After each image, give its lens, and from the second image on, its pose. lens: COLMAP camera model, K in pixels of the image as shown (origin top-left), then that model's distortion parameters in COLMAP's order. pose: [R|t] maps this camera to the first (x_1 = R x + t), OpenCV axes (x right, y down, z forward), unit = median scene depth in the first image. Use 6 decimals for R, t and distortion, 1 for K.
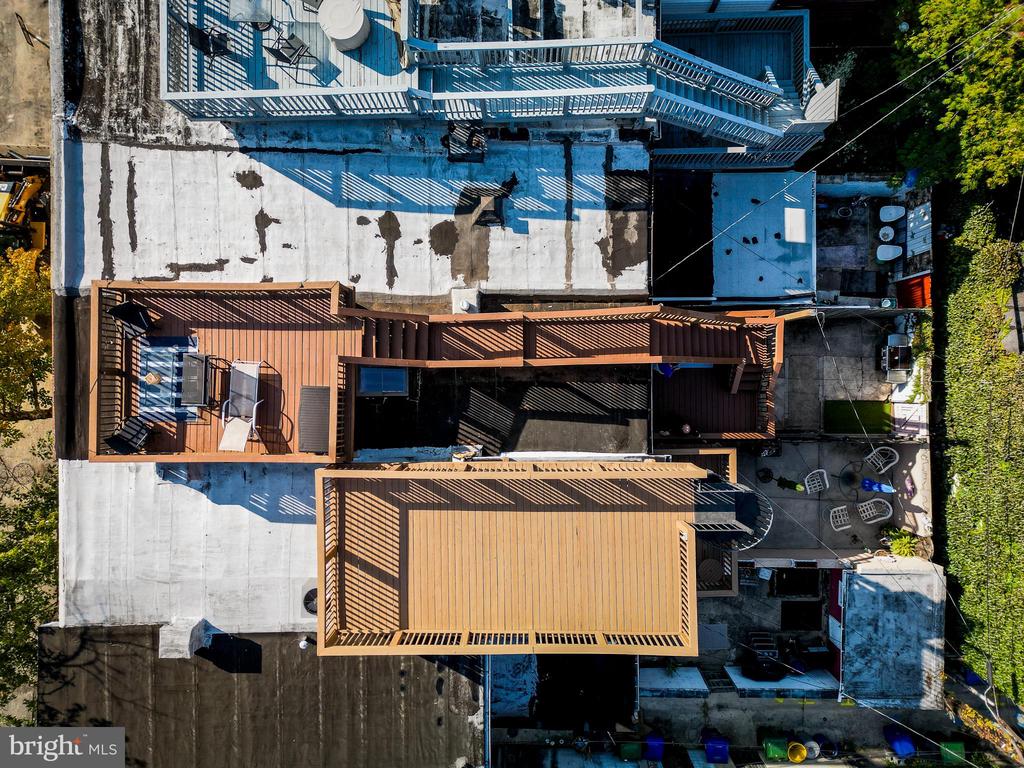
lens RADIAL K [[715.2, 0, 515.8], [0, 715.2, 389.1], [0, 0, 1]] dist [0.062767, -0.051219]
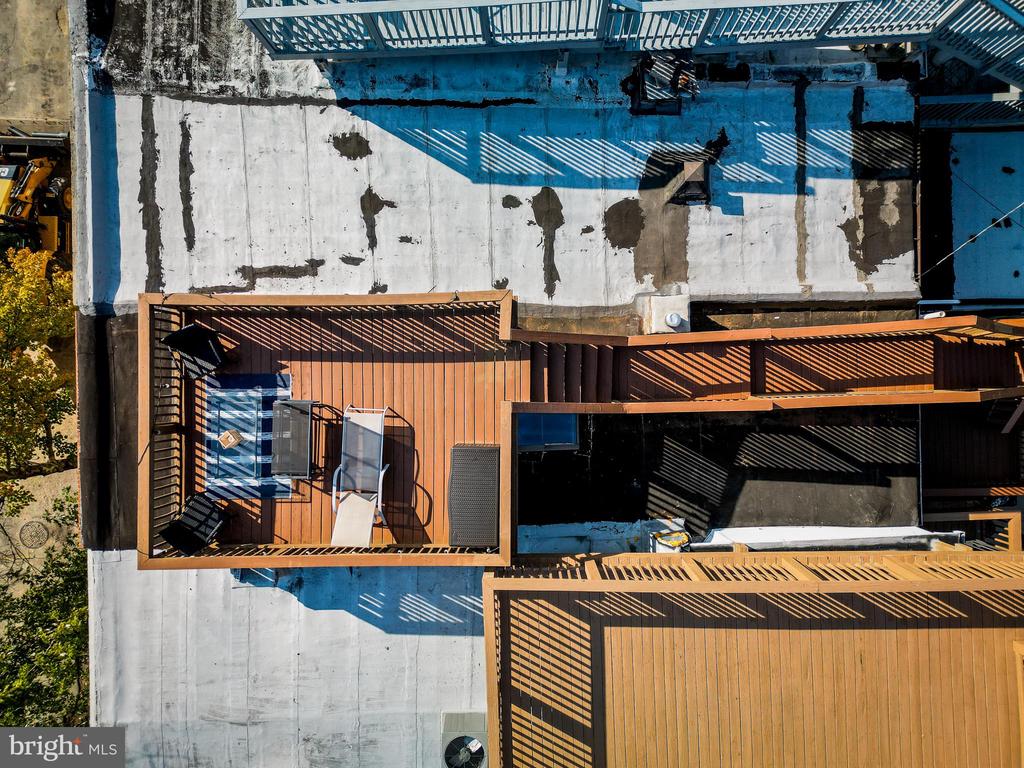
lens RADIAL K [[715.2, 0, 513.2], [0, 715.2, 389.6], [0, 0, 1]] dist [0.062767, -0.051219]
pose [[0.999890, -0.013953, -0.005119, -0.212094], [0.013961, 0.999901, 0.001470, -0.051687], [0.005098, -0.001541, 0.999986, 0.301118]]
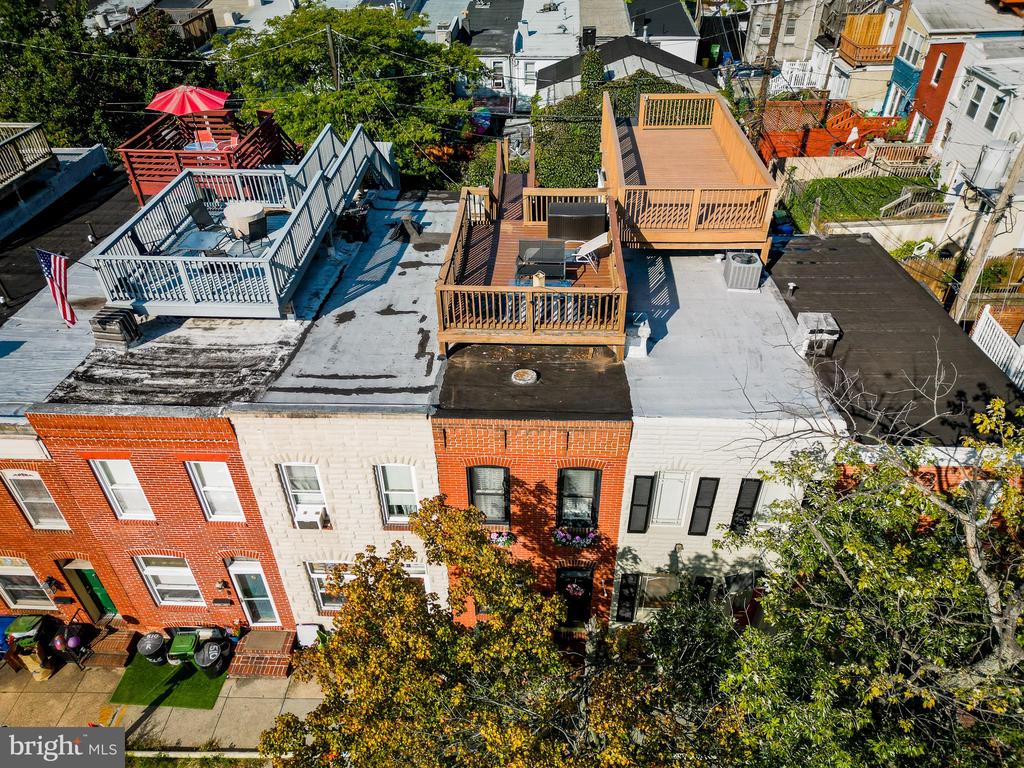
lens RADIAL K [[715.2, 0, 510.9], [0, 715.2, 382.4], [0, 0, 1]] dist [0.062767, -0.051219]
pose [[0.052411, -0.587490, 0.807532, -1.238175], [0.998541, 0.020333, -0.050016, -0.002290], [0.012964, 0.808976, 0.587699, 0.481904]]
